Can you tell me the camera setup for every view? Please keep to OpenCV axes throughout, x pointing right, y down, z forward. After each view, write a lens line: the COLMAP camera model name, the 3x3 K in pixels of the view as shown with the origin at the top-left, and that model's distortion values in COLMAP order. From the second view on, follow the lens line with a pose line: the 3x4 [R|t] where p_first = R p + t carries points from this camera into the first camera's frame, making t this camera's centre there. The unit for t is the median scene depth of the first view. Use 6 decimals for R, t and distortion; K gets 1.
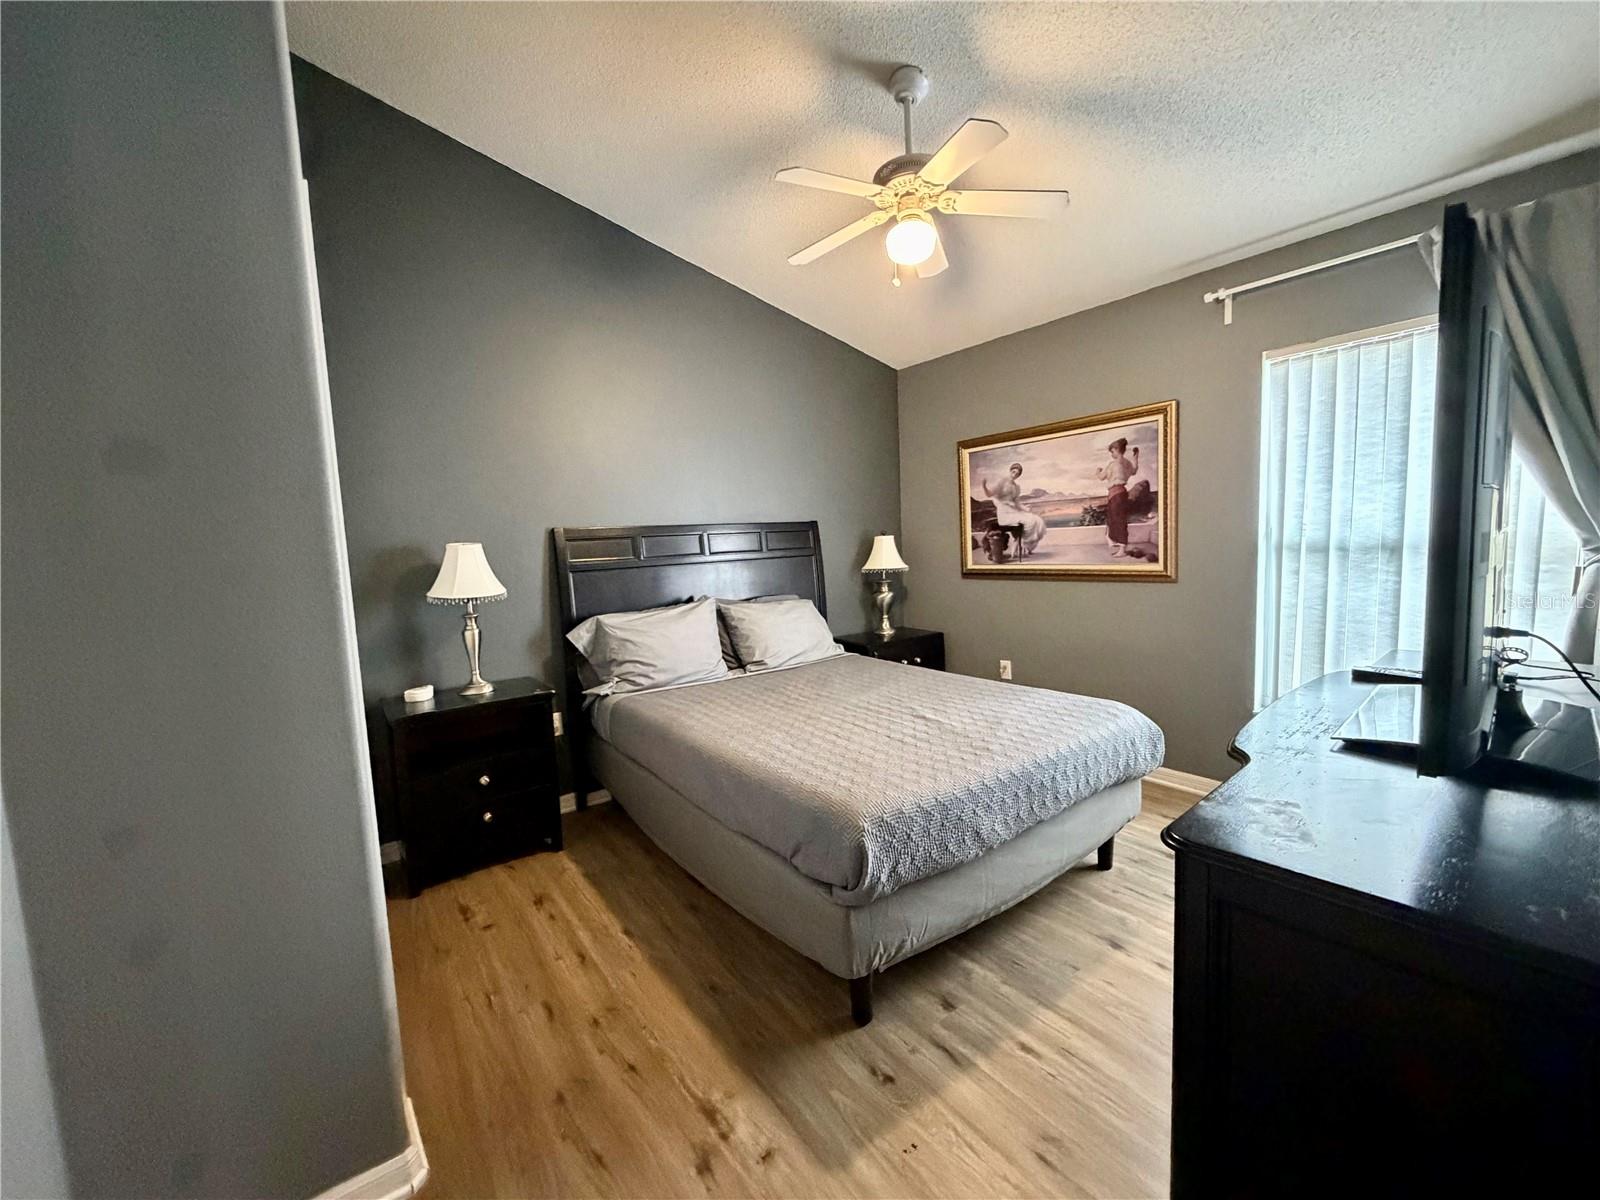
lens RADIAL K [[637.4, 0, 795.8], [0, 637.4, 601.6], [0, 0, 1]] dist [-0.000341, -0.000389]
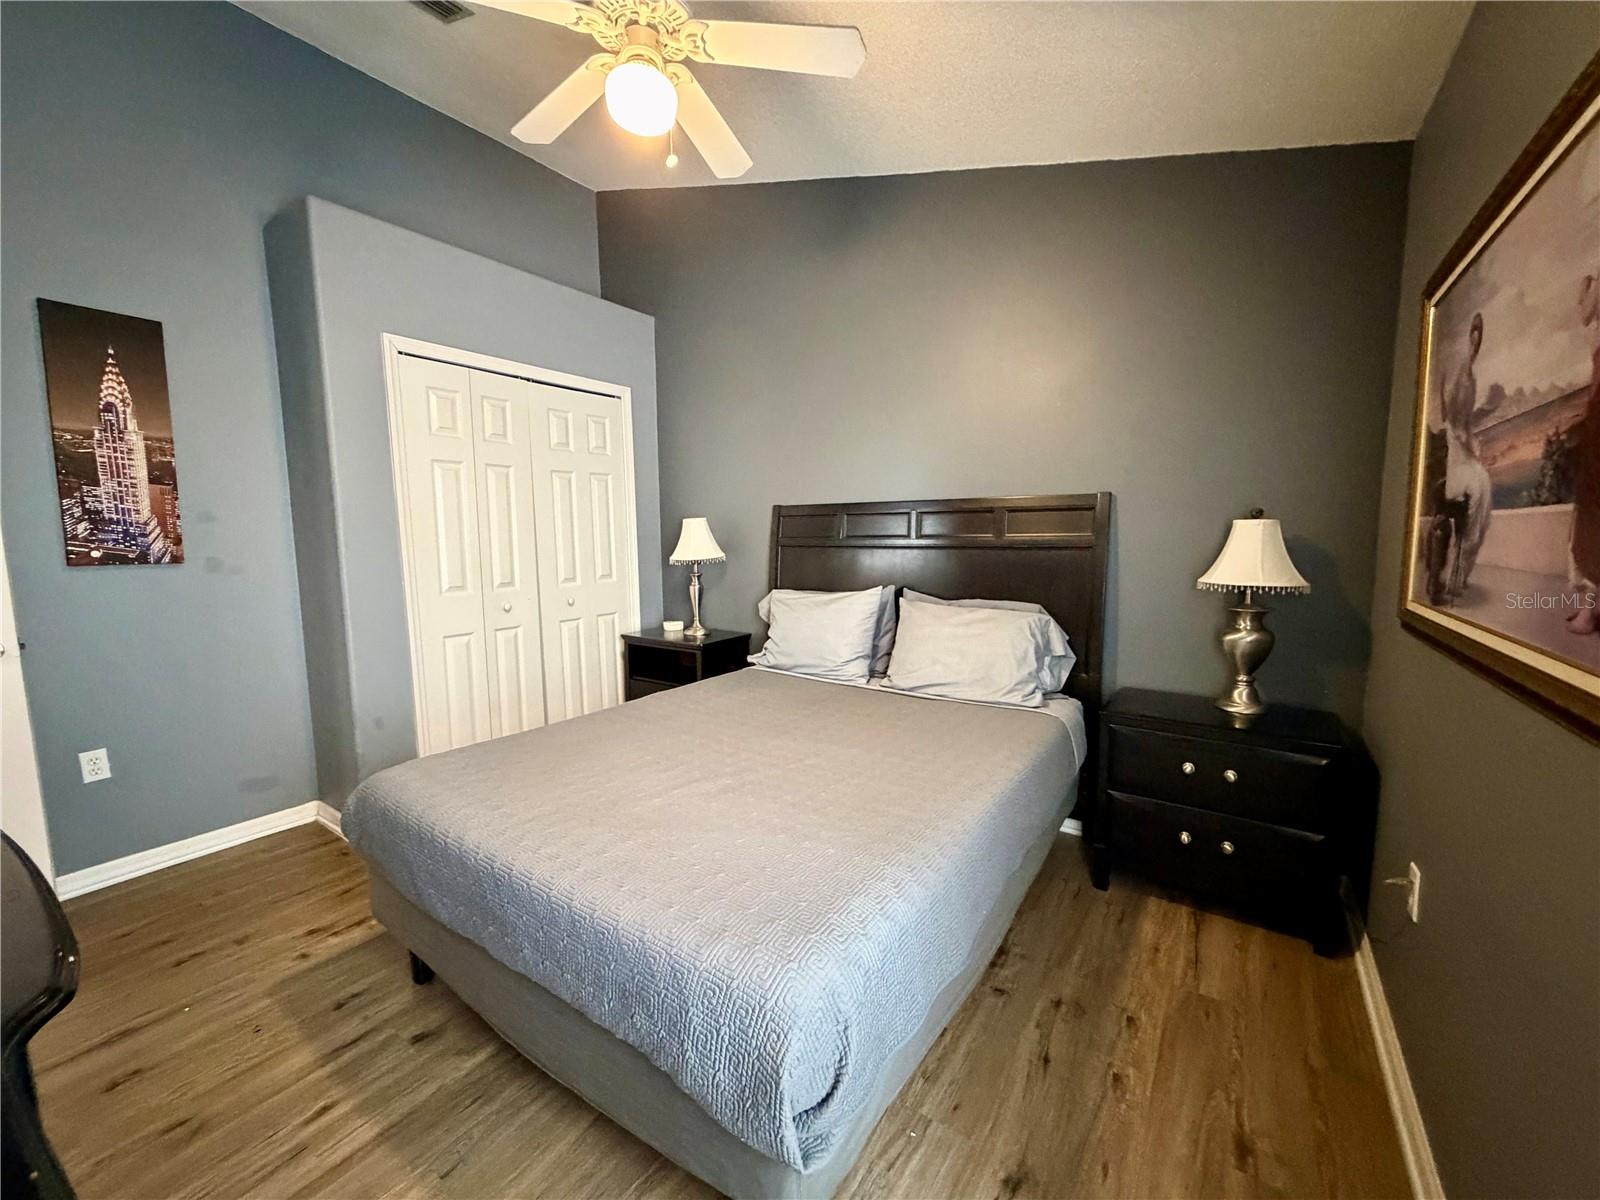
lens RADIAL K [[637.4, 0, 795.8], [0, 637.4, 601.6], [0, 0, 1]] dist [-0.000341, -0.000389]
pose [[0.323998, 0.145909, -0.934738, 0.628286], [-0.098846, 0.987848, 0.119938, -0.080151], [0.940880, 0.053535, 0.334484, 0.622445]]
